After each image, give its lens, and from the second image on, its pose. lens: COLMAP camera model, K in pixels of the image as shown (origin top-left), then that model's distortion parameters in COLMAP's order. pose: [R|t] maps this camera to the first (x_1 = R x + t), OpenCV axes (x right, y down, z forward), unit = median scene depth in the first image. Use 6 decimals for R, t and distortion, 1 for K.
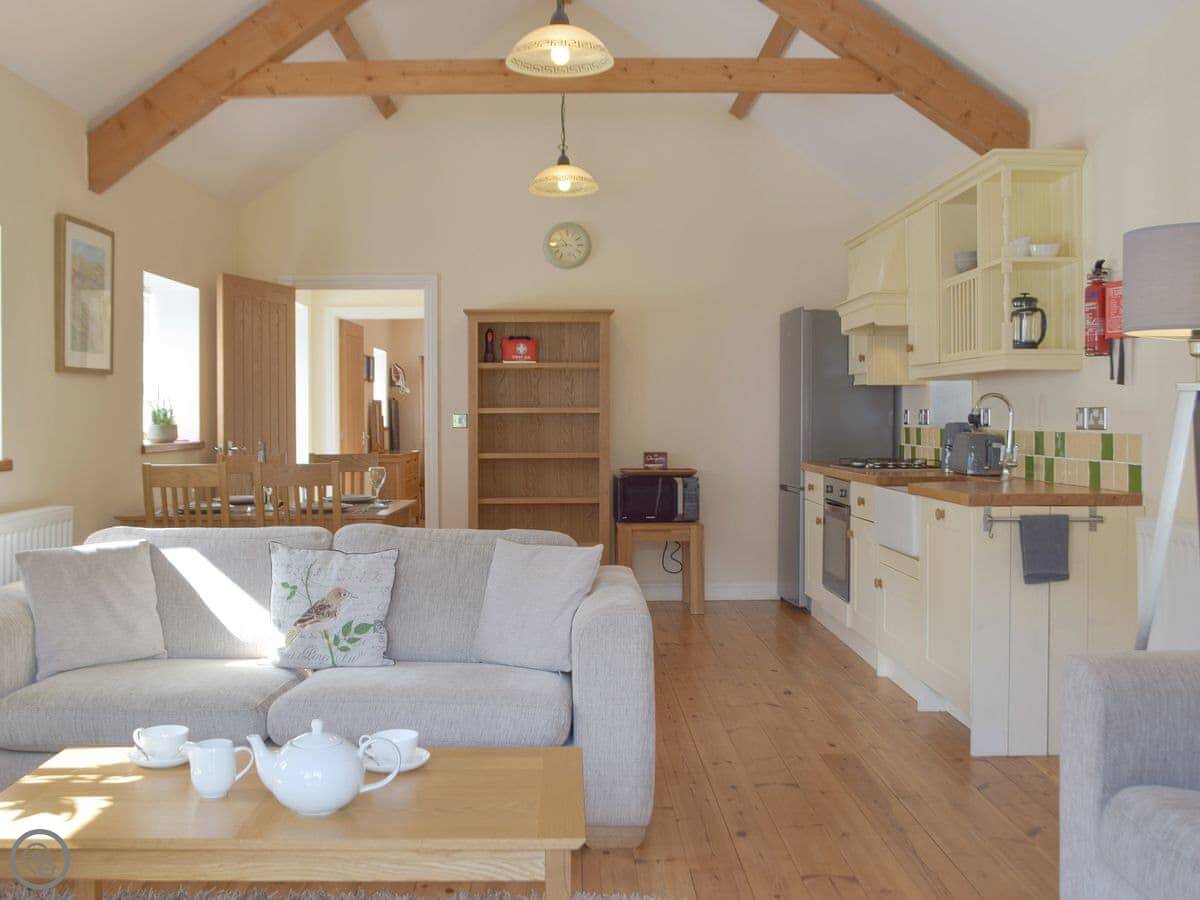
lens RADIAL K [[1433.0, 0, 600.0], [0, 1433.0, 450.0], [0, 0, 1]] dist [0.006338, 0.034006]
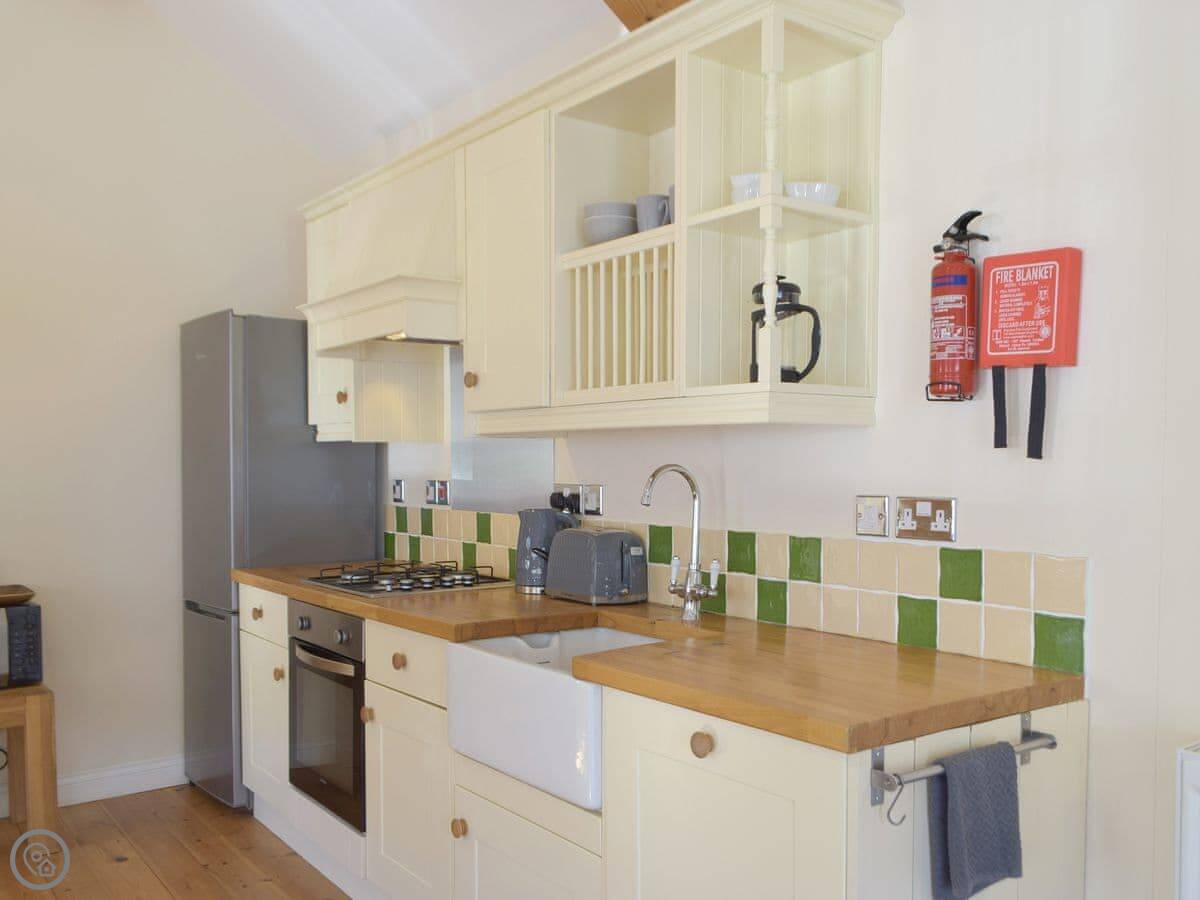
lens RADIAL K [[1108.1, 0, 597.9], [0, 1108.1, 496.8], [0, 0, 1]] dist [-0.074003, 0.246348]
pose [[0.835599, -0.025165, 0.548764, 0.018803], [0.015197, 0.999627, 0.022700, -0.035961], [-0.549130, -0.010628, 0.835669, 0.638453]]
